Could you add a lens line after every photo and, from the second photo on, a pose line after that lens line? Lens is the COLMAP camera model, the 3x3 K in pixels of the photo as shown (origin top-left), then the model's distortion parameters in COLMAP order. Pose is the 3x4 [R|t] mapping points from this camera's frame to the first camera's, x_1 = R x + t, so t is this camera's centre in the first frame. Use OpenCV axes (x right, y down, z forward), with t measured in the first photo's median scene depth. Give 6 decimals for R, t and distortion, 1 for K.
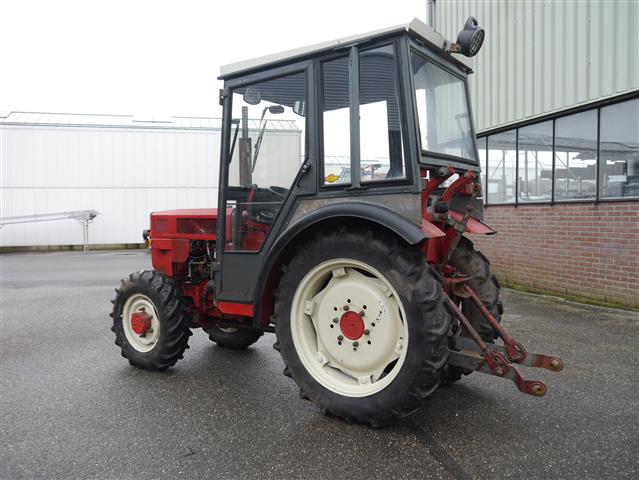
lens RADIAL K [[517.8, 0, 320.6], [0, 517.8, 240.4], [0, 0, 1]] dist [-0.033242, -0.004789]
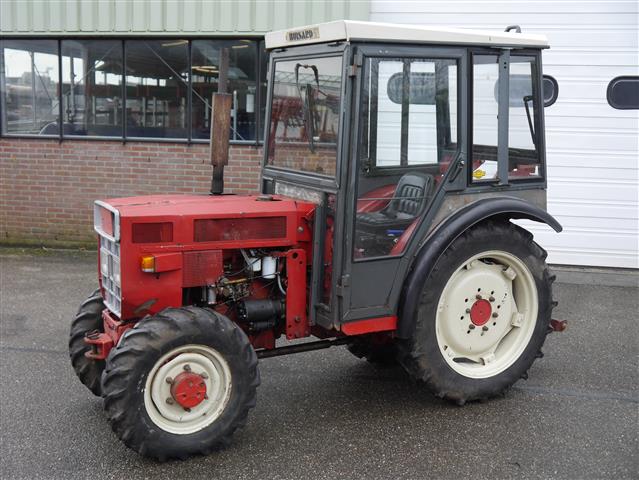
lens RADIAL K [[795.8, 0, 315.6], [0, 795.8, 235.5], [0, 0, 1]] dist [-0.030206, 0.000000]
pose [[0.458893, -0.119385, 0.880434, -1.449748], [0.018836, 0.992016, 0.124698, -0.192447], [-0.888292, -0.040640, 0.457478, 0.543289]]
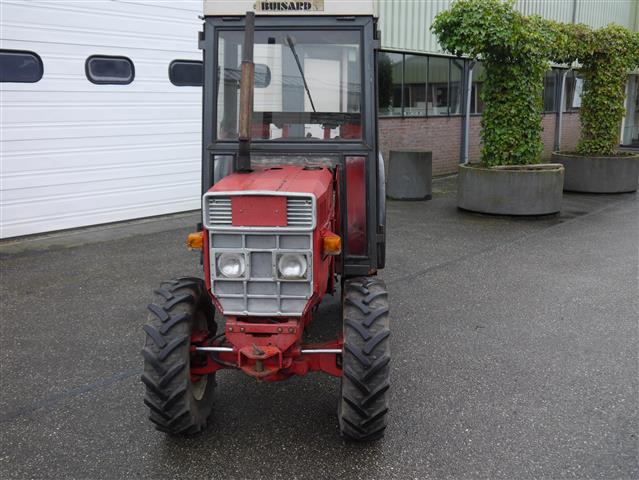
lens RADIAL K [[640.0, 0, 323.0], [0, 640.0, 238.1], [0, 0, 1]] dist [-0.000652, 0.000000]
pose [[-0.519752, -0.168158, 0.837604, -1.242832], [0.050739, 0.972630, 0.226751, -0.222117], [-0.852809, 0.160354, -0.496994, 1.862376]]
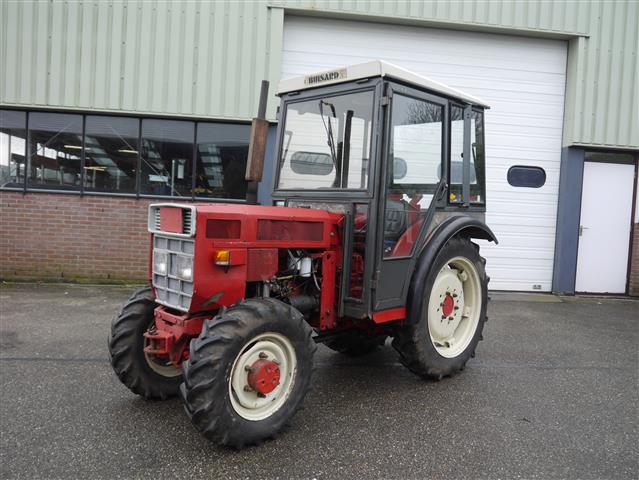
lens RADIAL K [[517.8, 0, 319.8], [0, 517.8, 240.7], [0, 0, 1]] dist [-0.033242, -0.004789]
pose [[0.179913, -0.035188, 0.983053, -1.282320], [-0.002266, 0.999343, 0.036186, -0.052477], [-0.983680, -0.008738, 0.179715, 1.050255]]
